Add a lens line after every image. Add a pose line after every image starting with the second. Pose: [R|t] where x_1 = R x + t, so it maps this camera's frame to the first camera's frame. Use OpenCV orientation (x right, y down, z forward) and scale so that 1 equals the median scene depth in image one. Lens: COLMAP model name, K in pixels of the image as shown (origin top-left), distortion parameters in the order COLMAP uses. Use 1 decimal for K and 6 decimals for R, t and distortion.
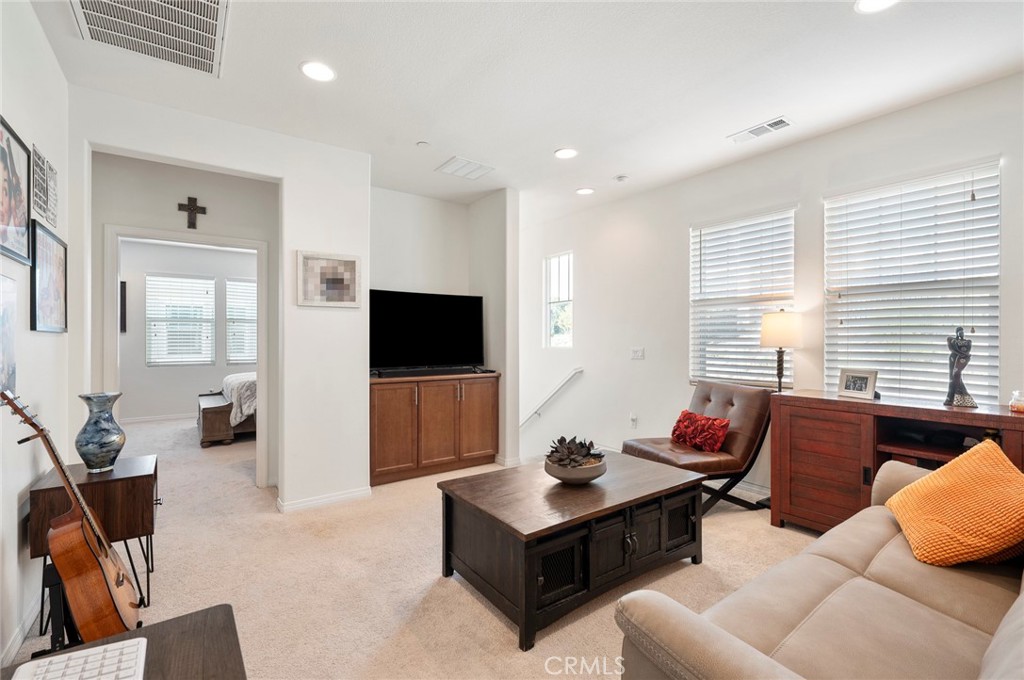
lens RADIAL K [[454.6, 0, 512.0], [0, 454.6, 340.0], [0, 0, 1]] dist [-0.000084, -0.000281]
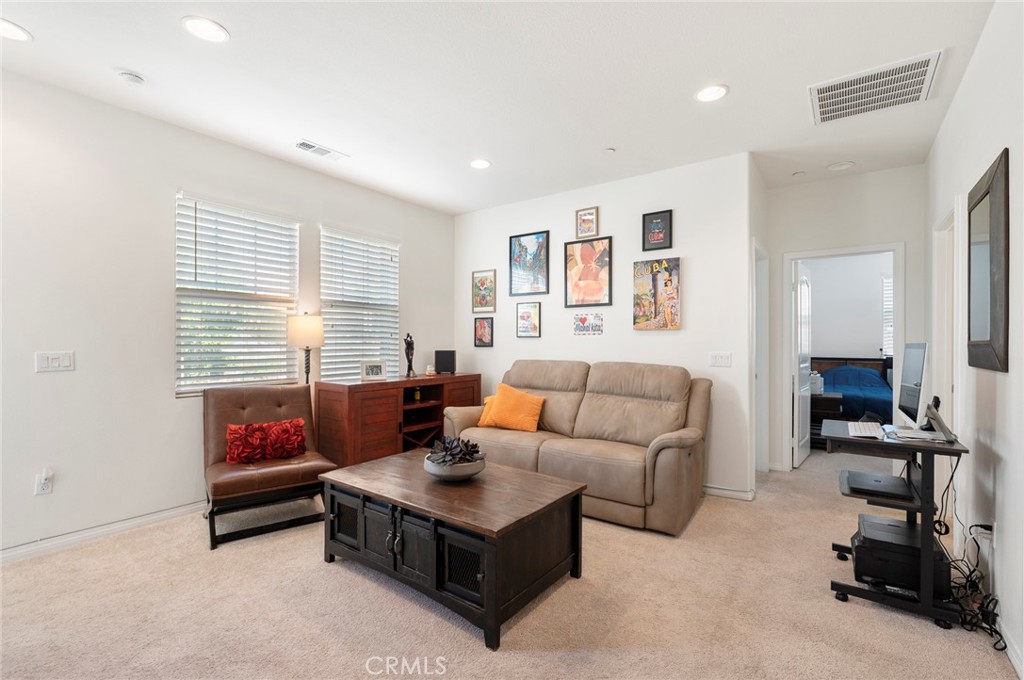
lens RADIAL K [[454.6, 0, 512.0], [0, 454.6, 340.0], [0, 0, 1]] dist [-0.000084, -0.000281]
pose [[-0.311279, 0.000704, 0.950318, -0.787455], [-0.003645, 0.999991, -0.001934, 0.001069], [-0.950312, -0.004066, -0.311274, 1.087255]]
